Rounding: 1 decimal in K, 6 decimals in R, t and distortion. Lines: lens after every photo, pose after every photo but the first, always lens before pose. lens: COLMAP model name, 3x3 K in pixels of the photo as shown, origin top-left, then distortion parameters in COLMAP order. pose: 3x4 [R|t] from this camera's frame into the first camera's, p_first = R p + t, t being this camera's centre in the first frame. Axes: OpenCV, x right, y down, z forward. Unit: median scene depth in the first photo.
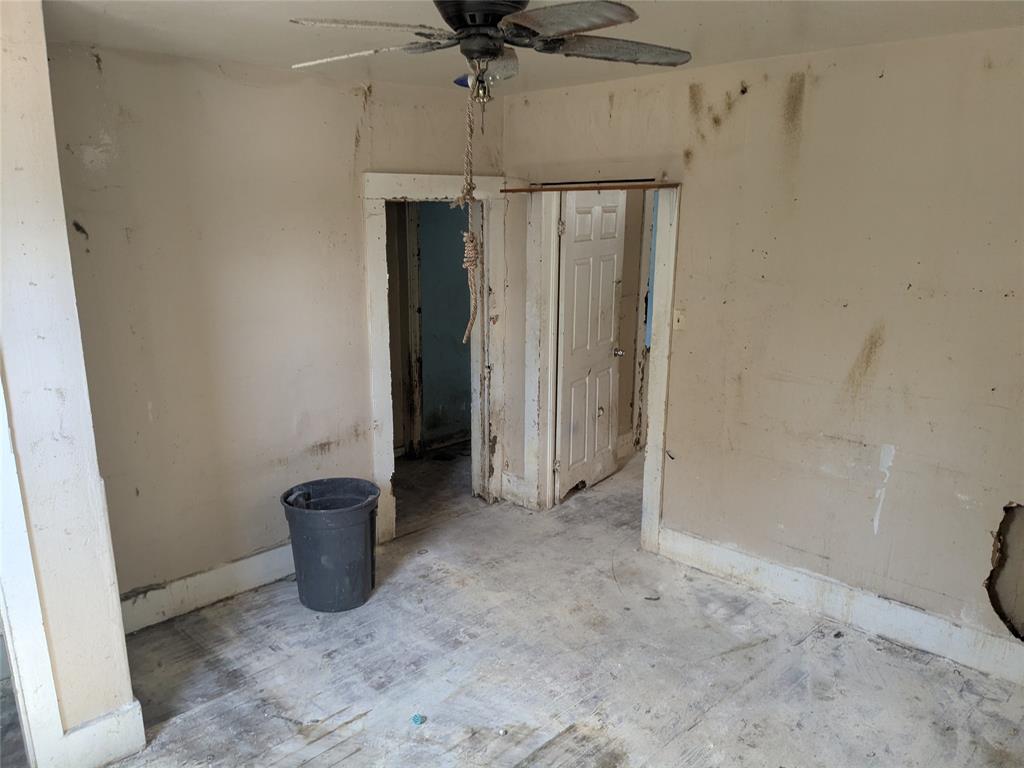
lens RADIAL K [[813.2, 0, 500.6], [0, 813.2, 385.4], [0, 0, 1]] dist [0.041797, -0.060025]
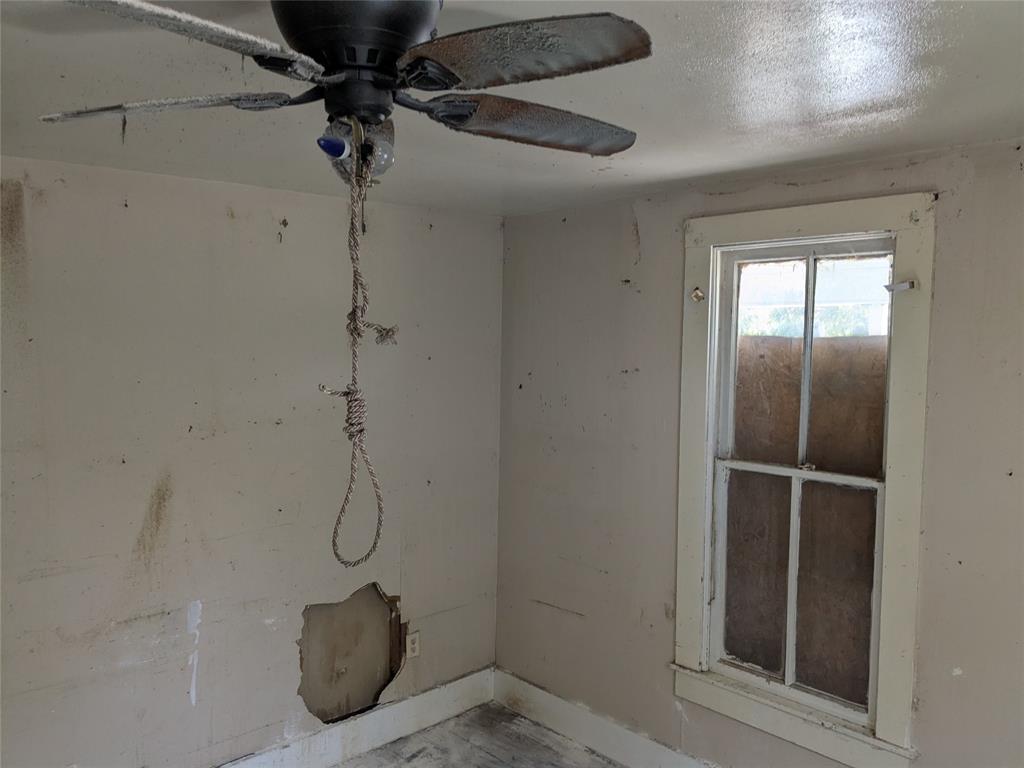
lens RADIAL K [[813.2, 0, 503.6], [0, 813.2, 391.5], [0, 0, 1]] dist [0.041797, -0.060025]
pose [[0.058826, -0.070034, 0.995809, -0.394967], [0.231428, 0.971316, 0.054640, -0.124113], [-0.971072, 0.227244, 0.073347, 0.543140]]
